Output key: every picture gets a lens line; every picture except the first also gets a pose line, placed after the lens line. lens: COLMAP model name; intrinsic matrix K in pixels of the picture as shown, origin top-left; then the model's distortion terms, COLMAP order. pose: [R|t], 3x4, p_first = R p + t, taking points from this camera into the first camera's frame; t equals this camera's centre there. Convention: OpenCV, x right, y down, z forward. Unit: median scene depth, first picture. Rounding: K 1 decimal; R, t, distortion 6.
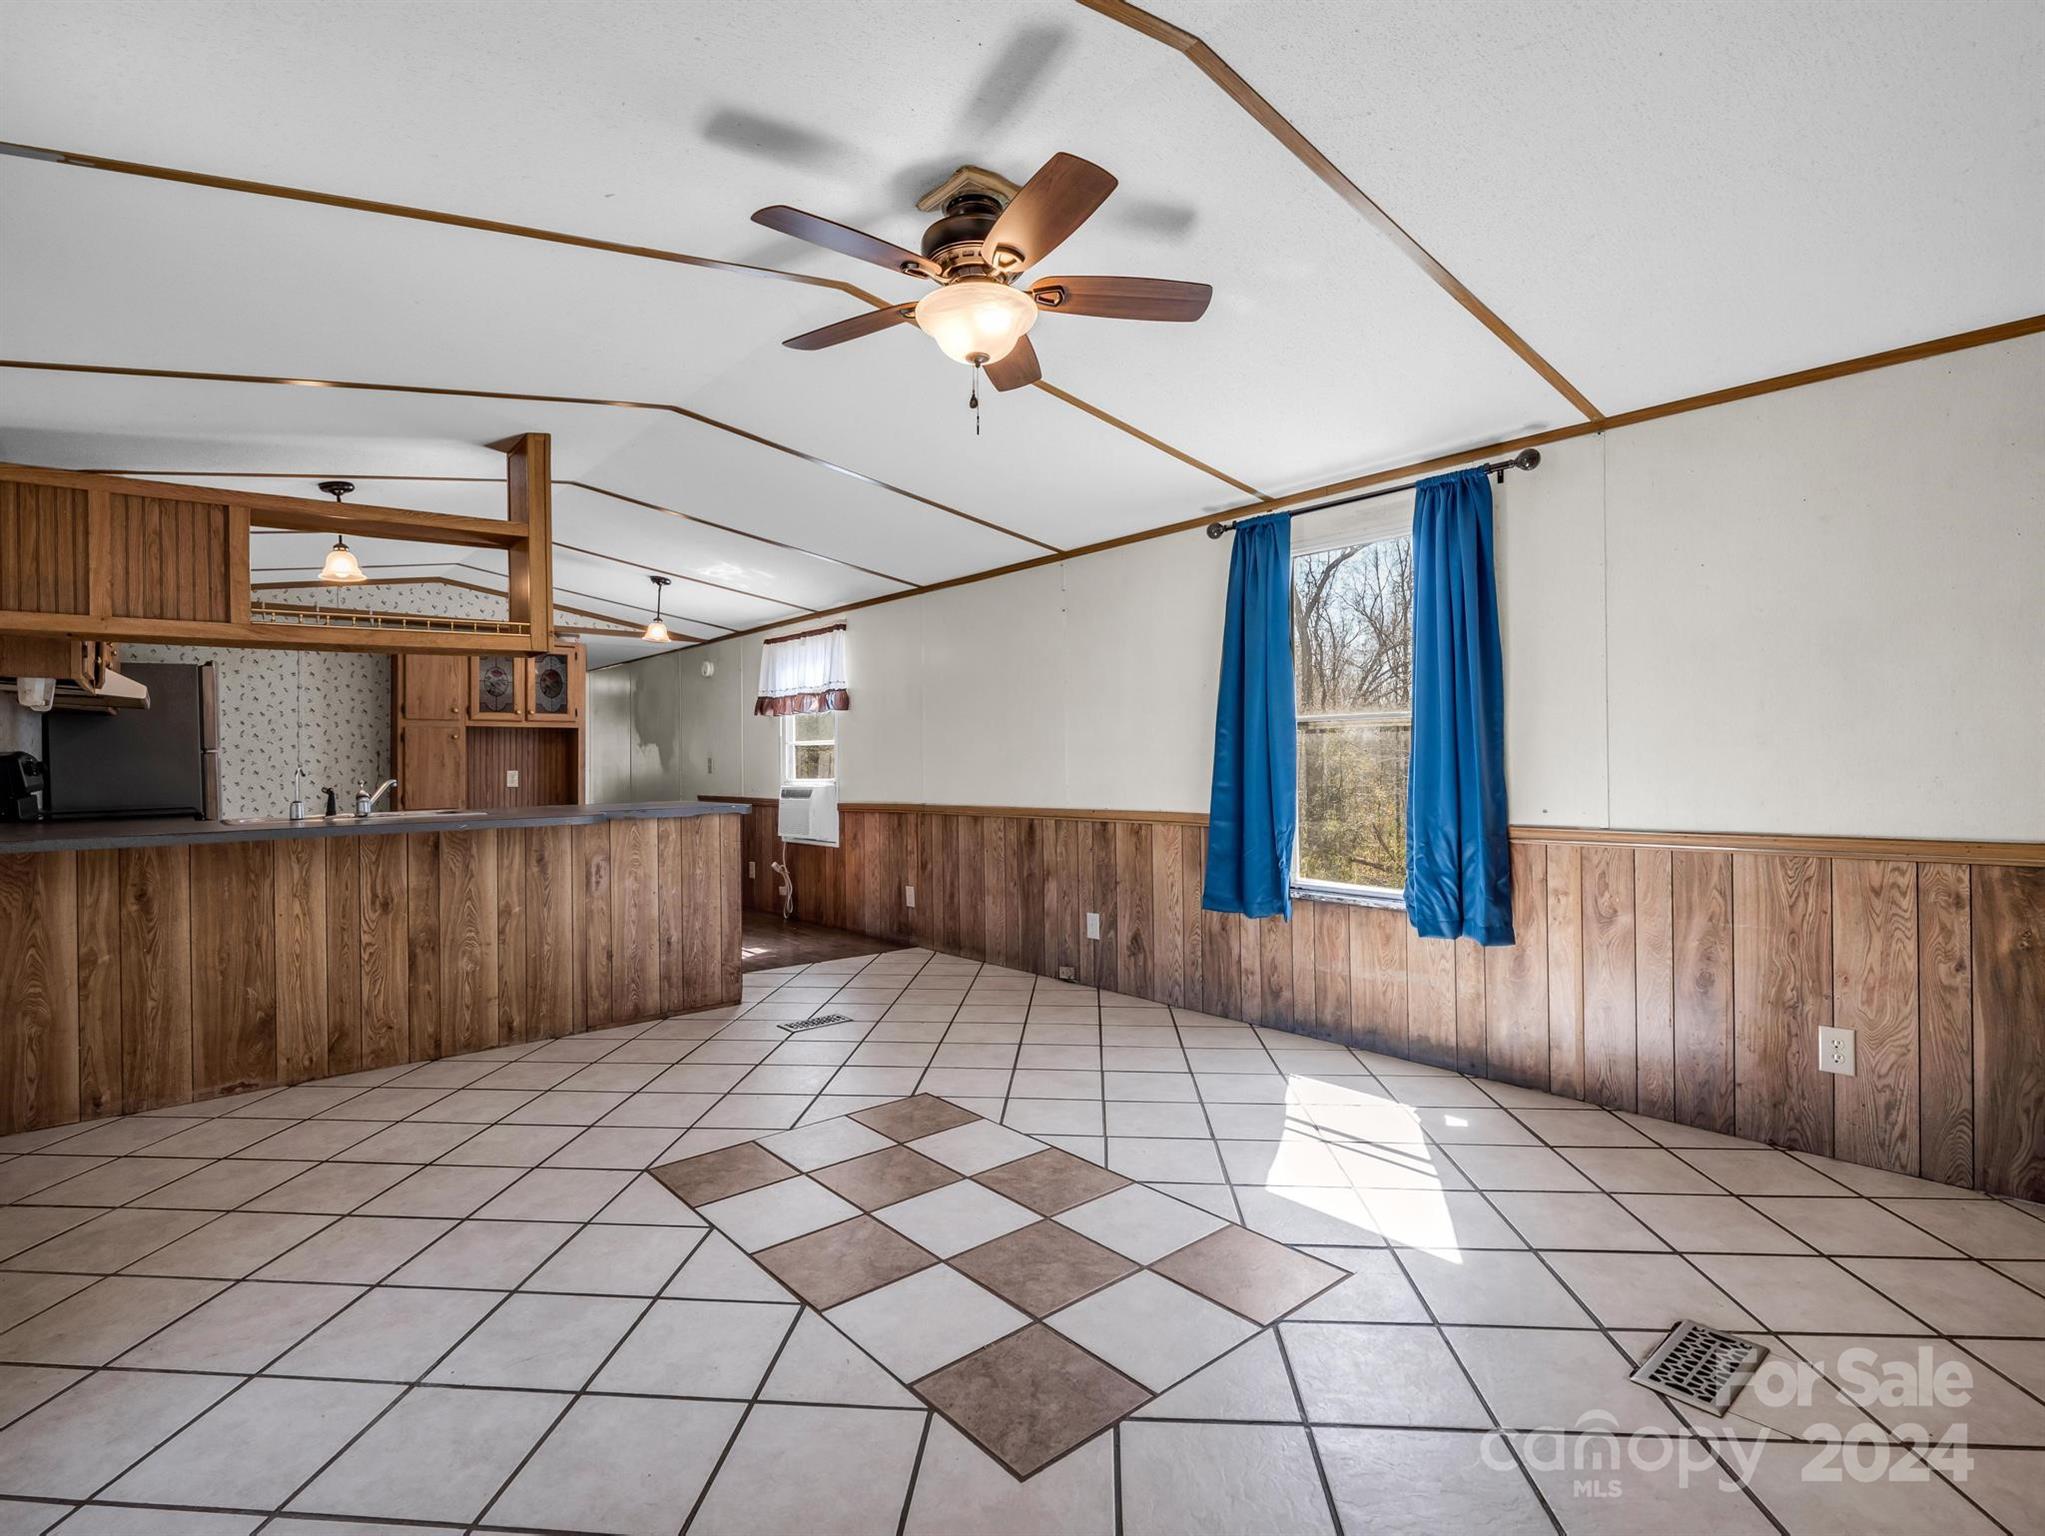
lens RADIAL K [[1003.2, 0, 987.7], [0, 1003.2, 759.9], [0, 0, 1]] dist [-0.014289, -0.000538]
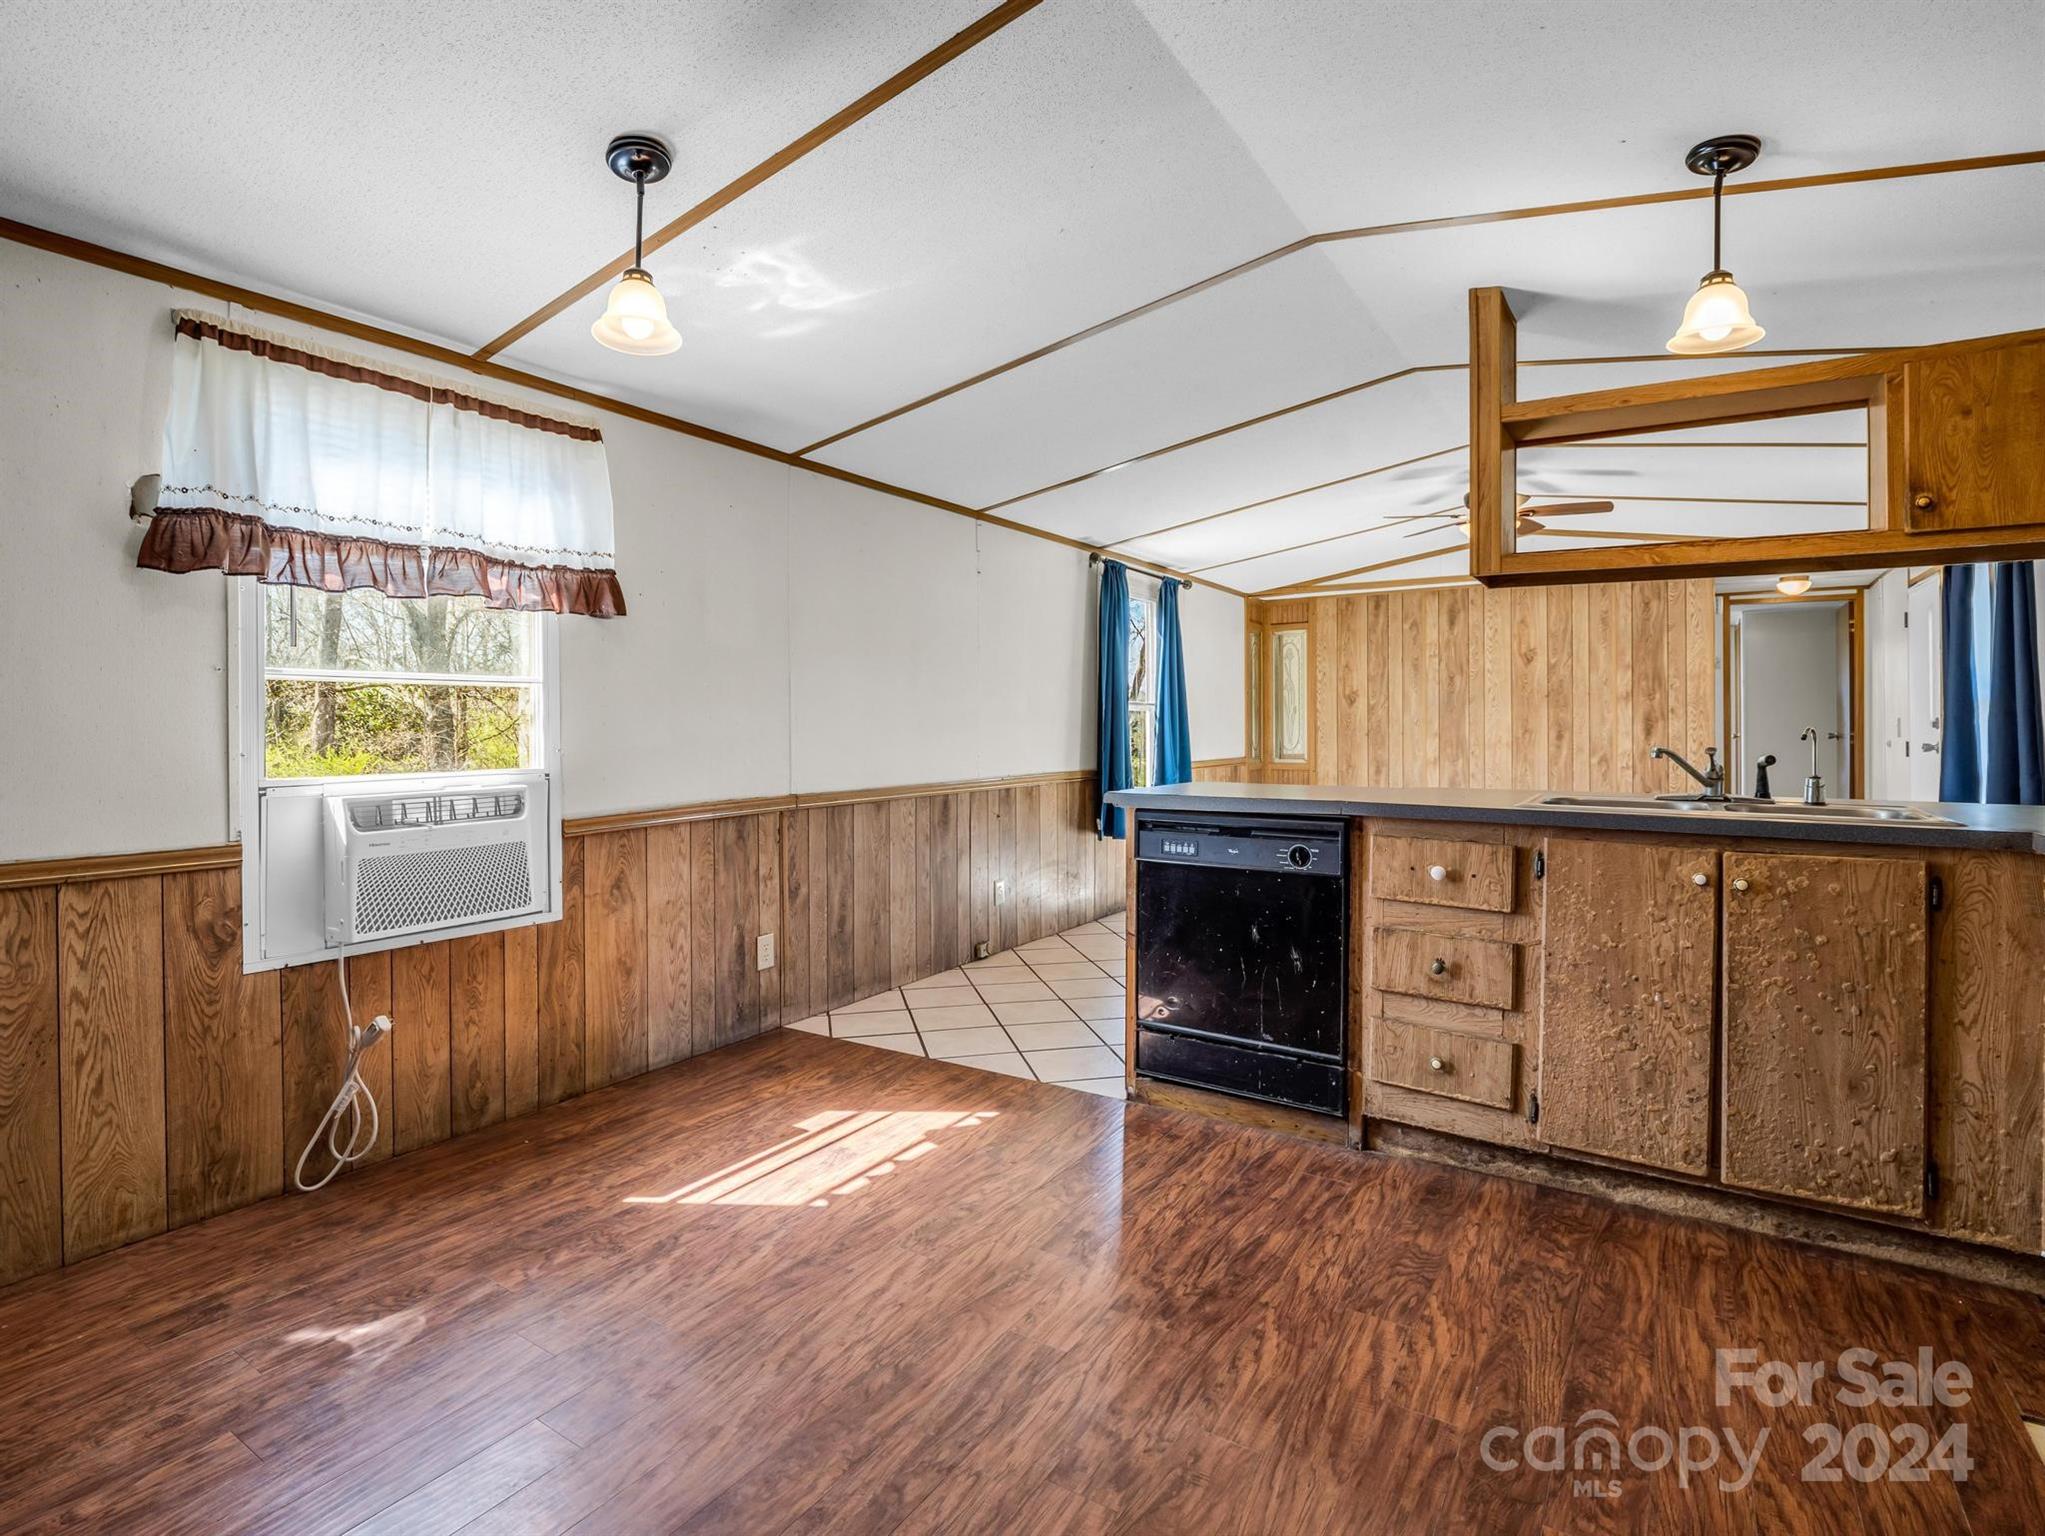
lens RADIAL K [[1046.0, 0, 1012.0], [0, 1046.0, 726.2], [0, 0, 1]] dist [-0.012310, -0.001251]
pose [[-0.310790, 0.013281, 0.950386, -1.305506], [0.004477, 0.999912, -0.012509, 0.015338], [-0.950468, 0.000367, -0.310822, 1.898052]]
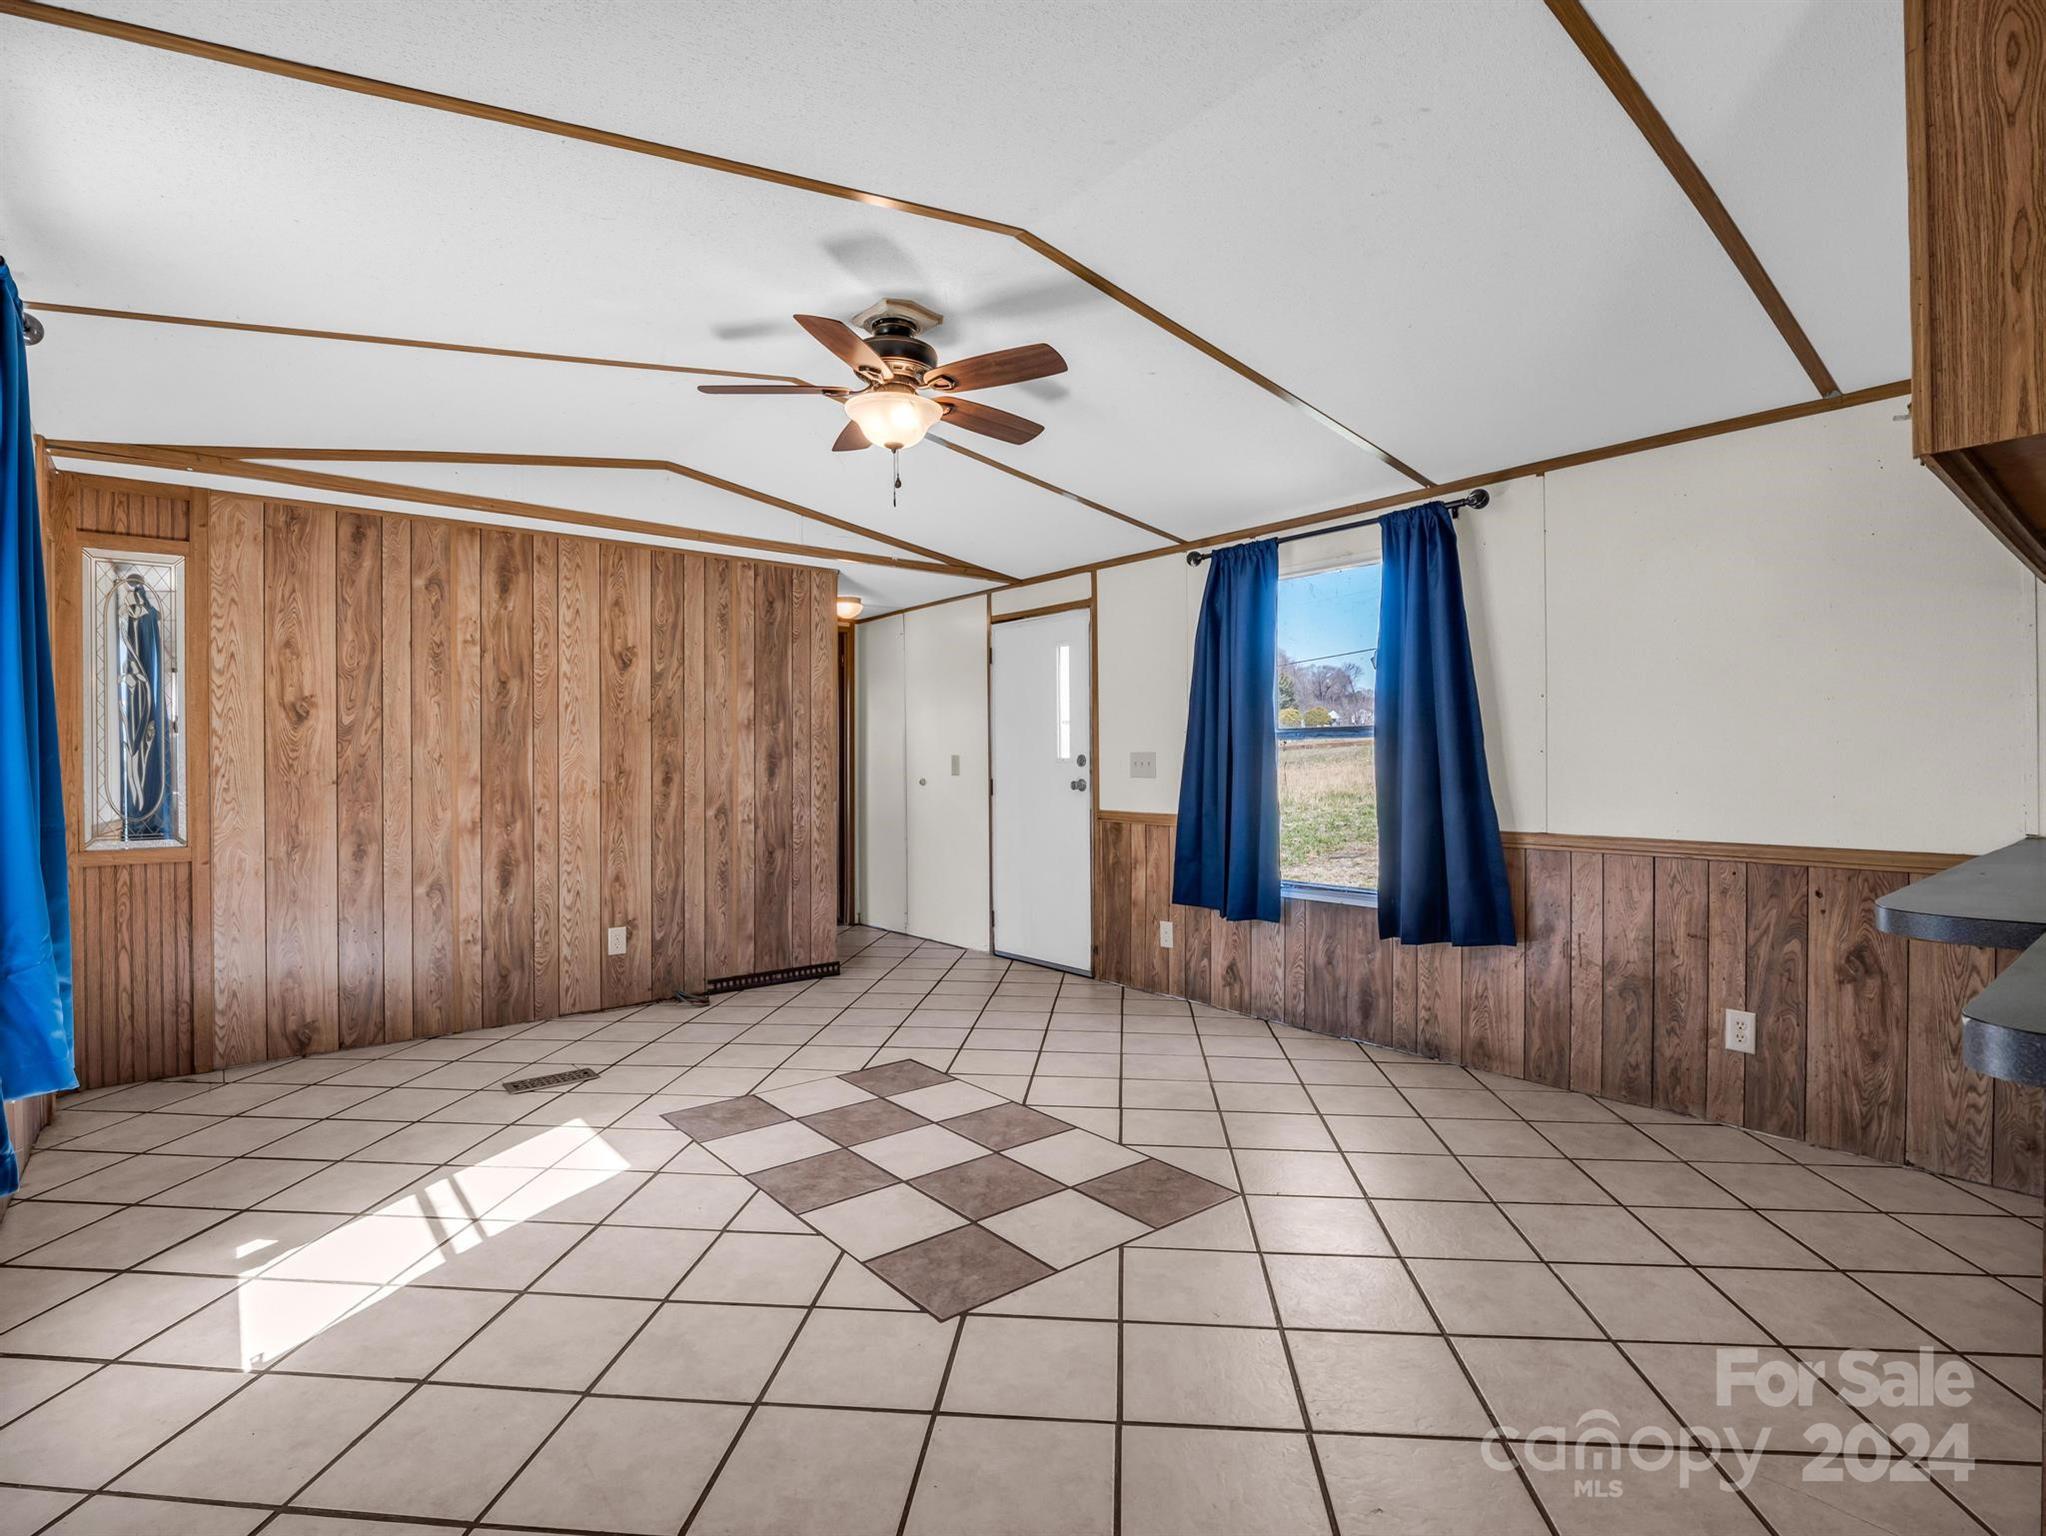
lens RADIAL K [[1001.2, 0, 1024.3], [0, 1001.2, 759.7], [0, 0, 1]] dist [-0.000102, -0.018139]
pose [[-0.999850, 0.016365, -0.005626, -0.111266], [0.016393, 0.999854, -0.004922, 0.001376], [0.005545, -0.005014, -0.999972, 1.561976]]
